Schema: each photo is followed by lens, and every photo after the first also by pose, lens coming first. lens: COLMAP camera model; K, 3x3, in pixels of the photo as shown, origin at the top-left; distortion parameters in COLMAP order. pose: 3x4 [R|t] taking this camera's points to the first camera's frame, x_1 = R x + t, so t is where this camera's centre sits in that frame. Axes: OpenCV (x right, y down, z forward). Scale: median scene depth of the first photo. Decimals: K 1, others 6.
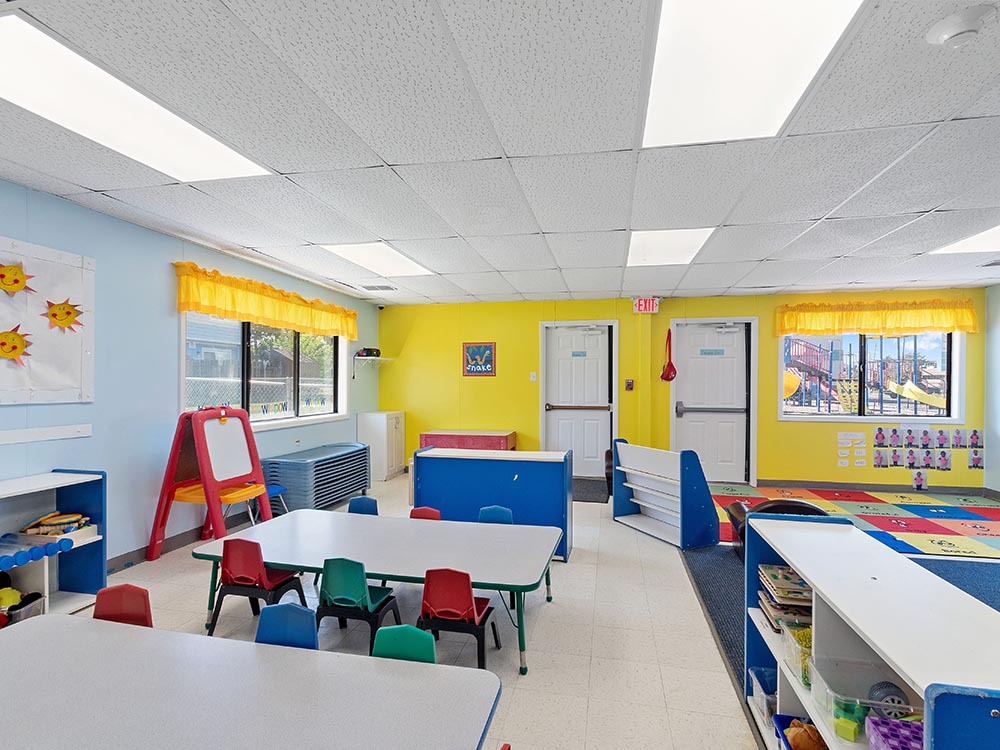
lens RADIAL K [[493.3, 0, 502.5], [0, 493.3, 389.3], [0, 0, 1]] dist [-0.000412, -0.001551]
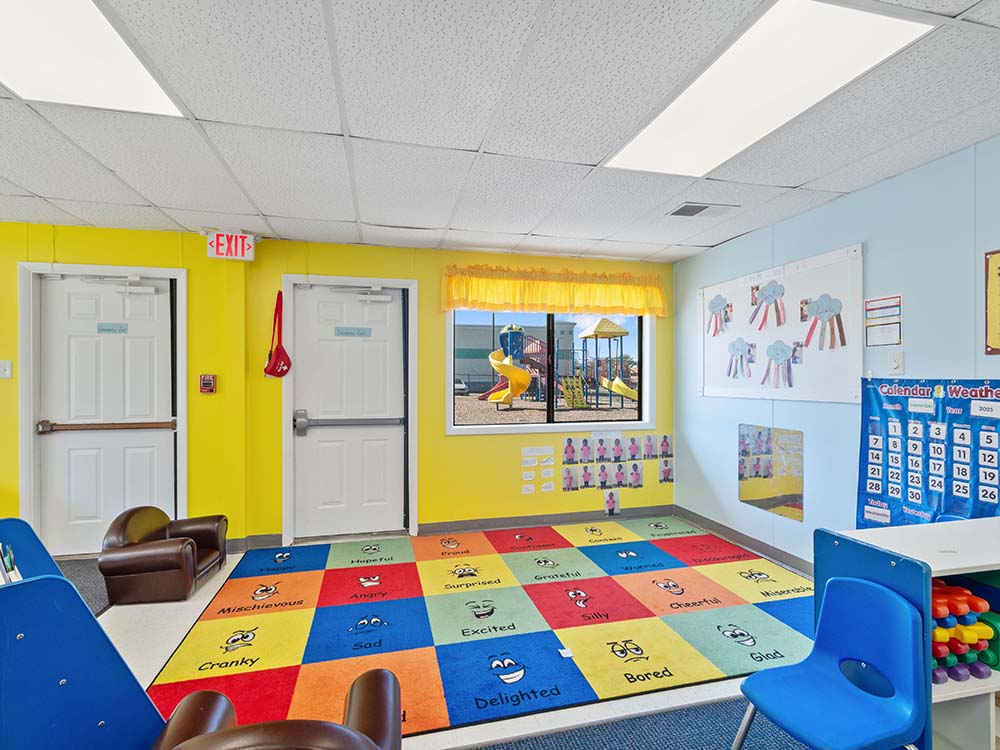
lens RADIAL K [[493.3, 0, 502.5], [0, 493.3, 389.3], [0, 0, 1]] dist [-0.000412, -0.001551]
pose [[0.899509, -0.013046, 0.436708, 0.342917], [0.010503, 0.999911, 0.008237, -0.004341], [-0.436777, -0.002823, 0.899565, 0.363368]]
